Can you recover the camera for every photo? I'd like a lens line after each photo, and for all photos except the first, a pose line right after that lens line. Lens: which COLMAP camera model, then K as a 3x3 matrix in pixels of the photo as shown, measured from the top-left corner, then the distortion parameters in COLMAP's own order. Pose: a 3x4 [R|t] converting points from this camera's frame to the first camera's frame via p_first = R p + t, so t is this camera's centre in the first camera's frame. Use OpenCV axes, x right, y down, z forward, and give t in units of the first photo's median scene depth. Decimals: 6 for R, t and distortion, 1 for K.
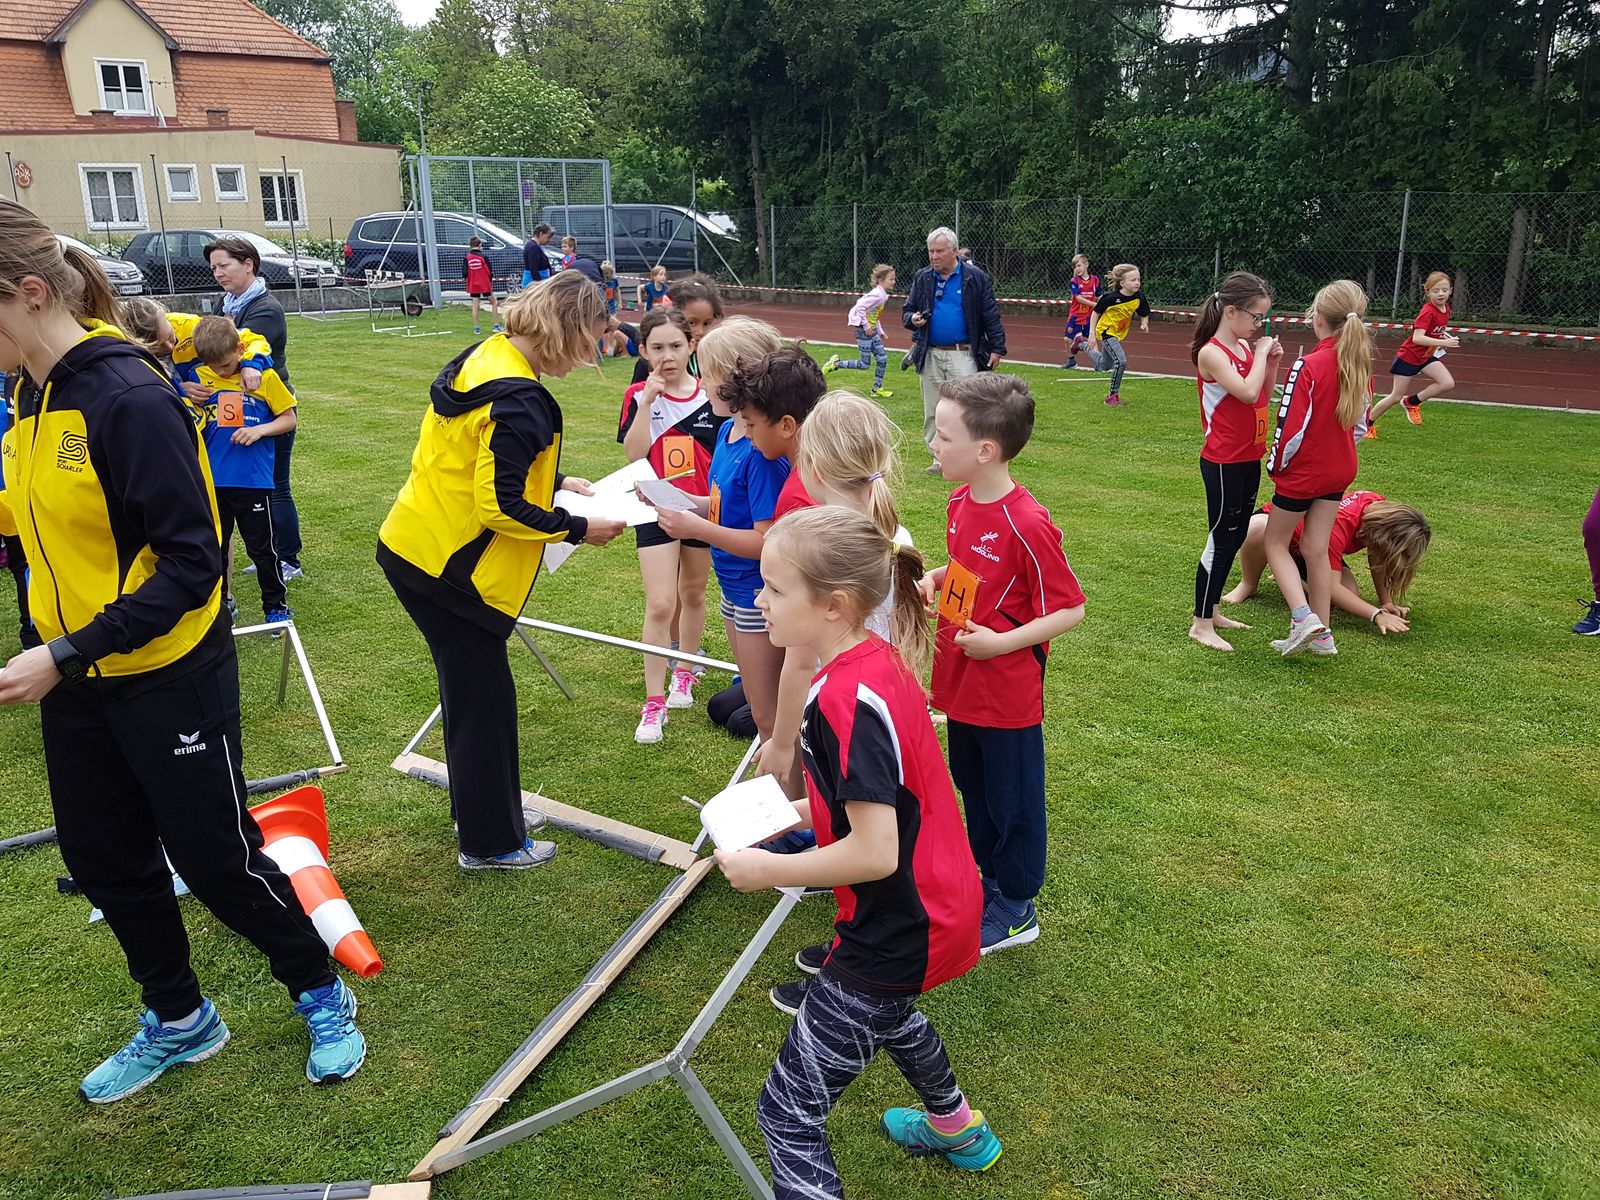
lens RADIAL K [[1265.2, 0, 800.0], [0, 1265.2, 600.0], [0, 0, 1]] dist [0.073163, -0.134894]
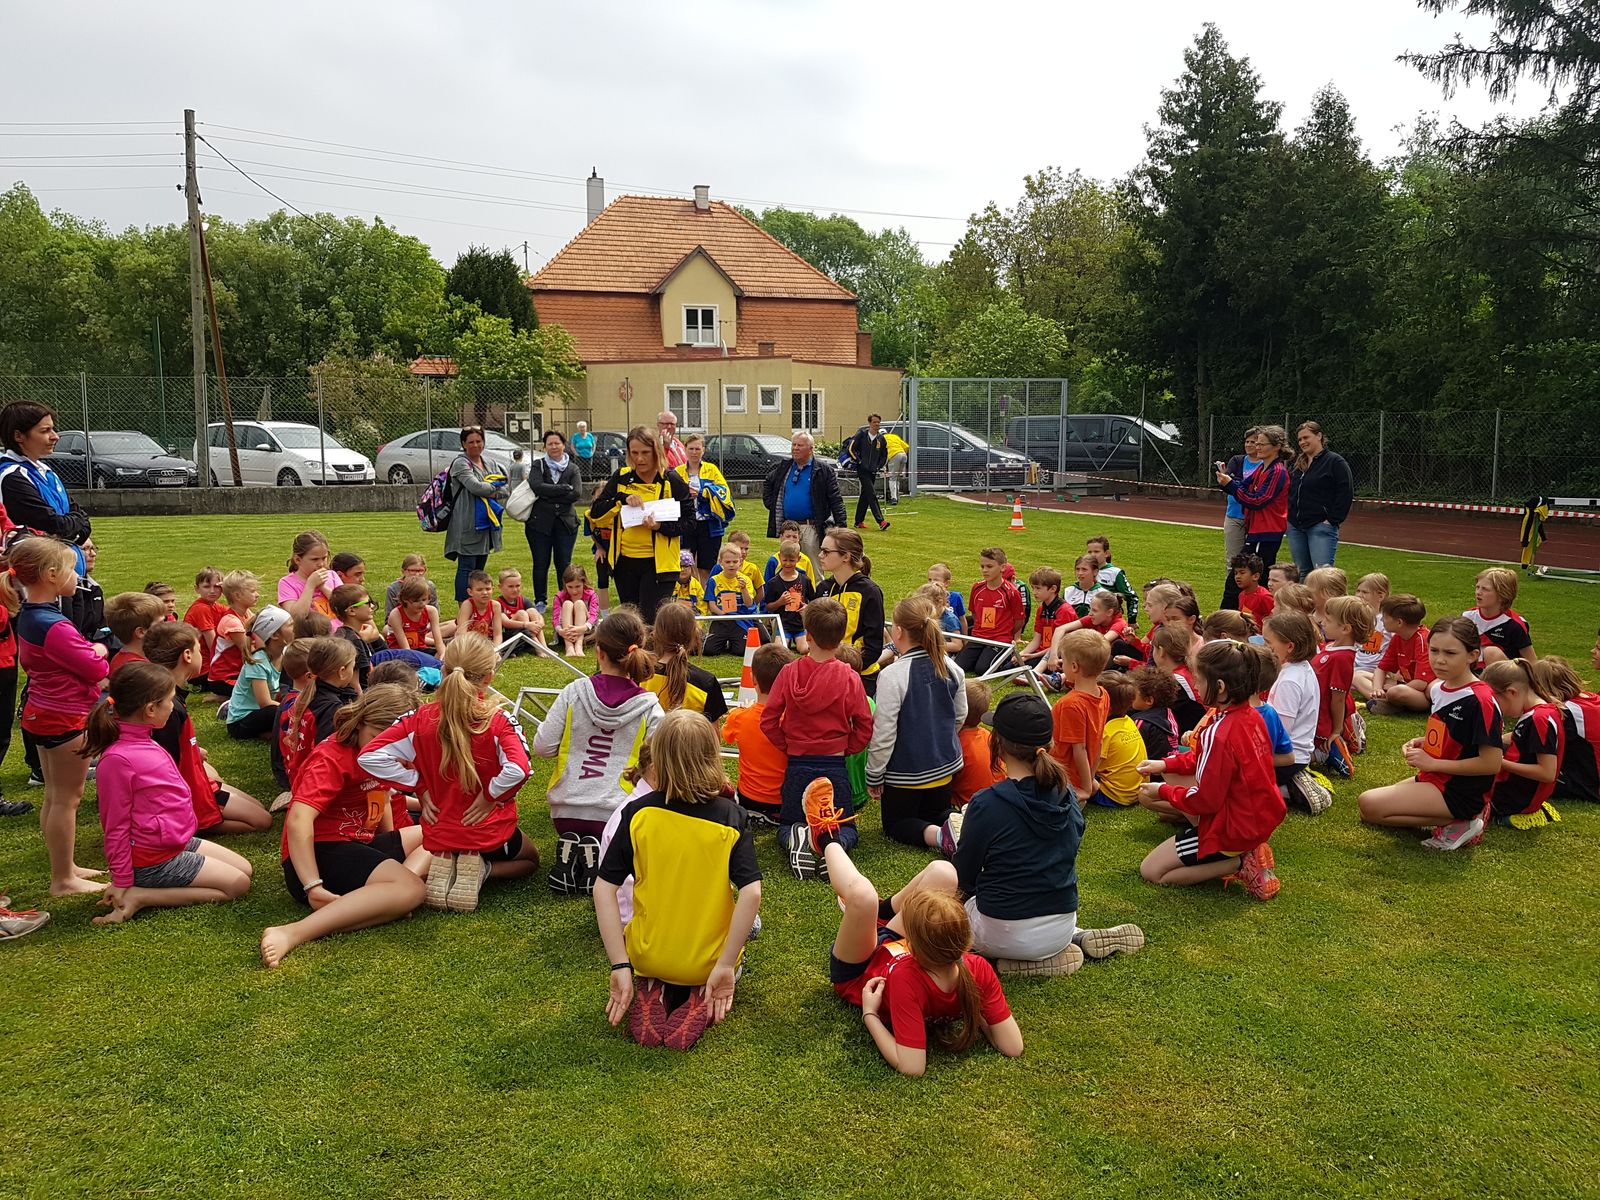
lens RADIAL K [[1265.2, 0, 800.0], [0, 1265.2, 600.0], [0, 0, 1]] dist [0.073163, -0.134894]
pose [[0.929714, 0.055861, -0.364021, 0.055802], [-0.111333, 0.984813, -0.133221, 0.037534], [0.351051, 0.164384, 0.921814, -0.126616]]
